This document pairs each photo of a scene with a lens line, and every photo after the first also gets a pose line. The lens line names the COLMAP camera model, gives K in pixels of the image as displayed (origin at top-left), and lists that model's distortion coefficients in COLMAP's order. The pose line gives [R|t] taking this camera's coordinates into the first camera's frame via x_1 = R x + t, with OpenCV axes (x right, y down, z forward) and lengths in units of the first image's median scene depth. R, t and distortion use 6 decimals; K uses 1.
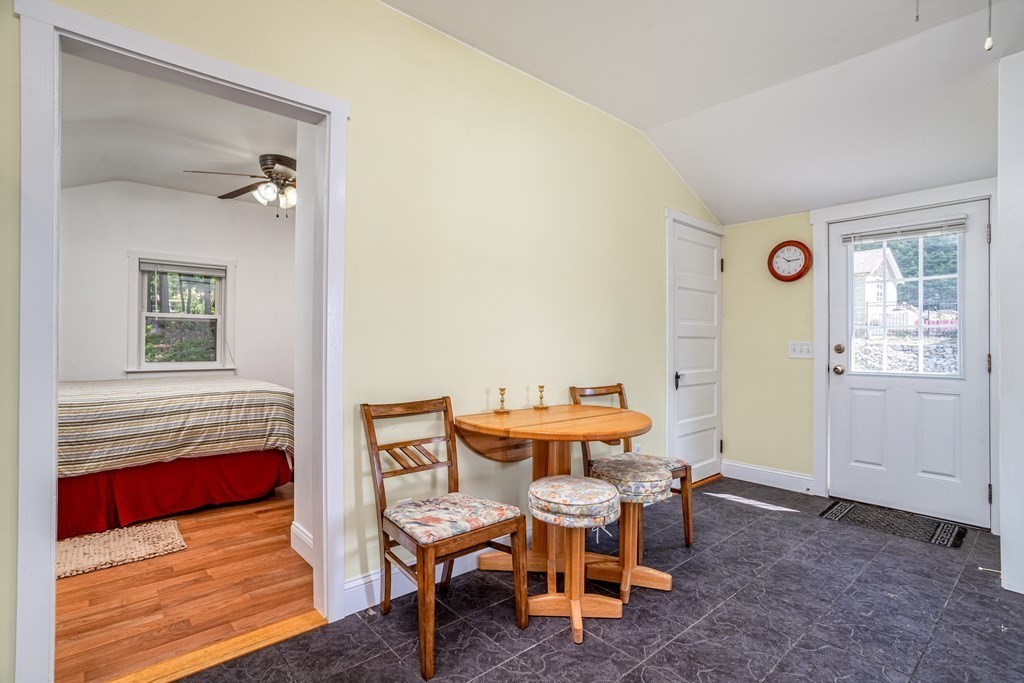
lens RADIAL K [[483.4, 0, 526.1], [0, 483.4, 338.4], [0, 0, 1]] dist [-0.054818, 0.026896]
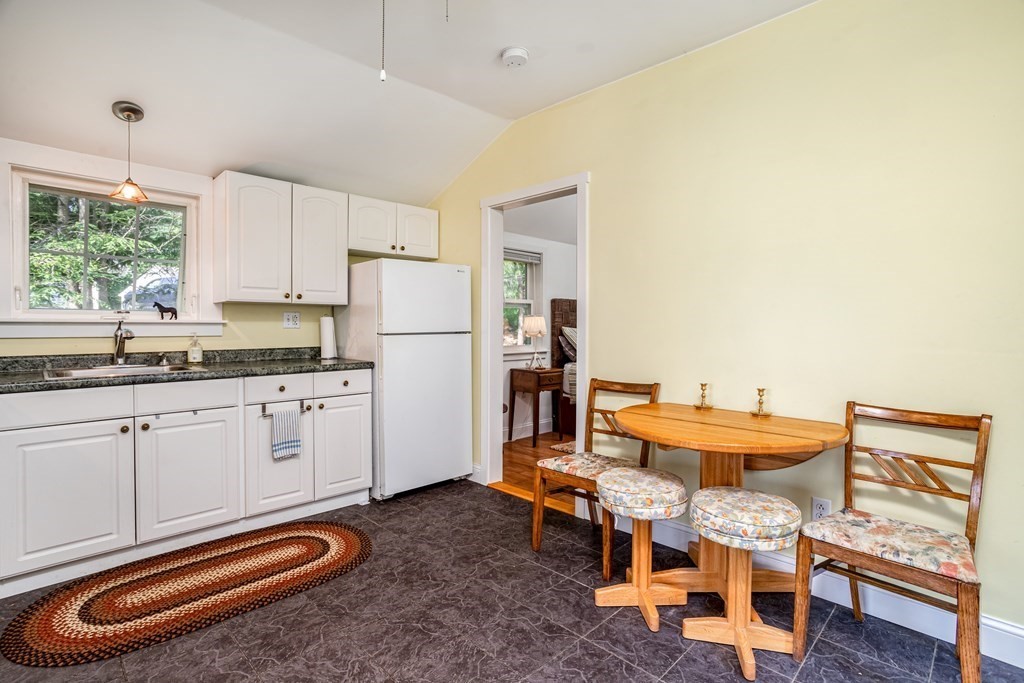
lens RADIAL K [[478.6, 0, 484.5], [0, 478.6, 333.3], [0, 0, 1]] dist [-0.017188, 0.001082]
pose [[0.043763, 0.011154, -0.998980, 0.820187], [0.007462, 0.999906, 0.011491, -0.013575], [0.999014, -0.007957, 0.043676, 0.460840]]
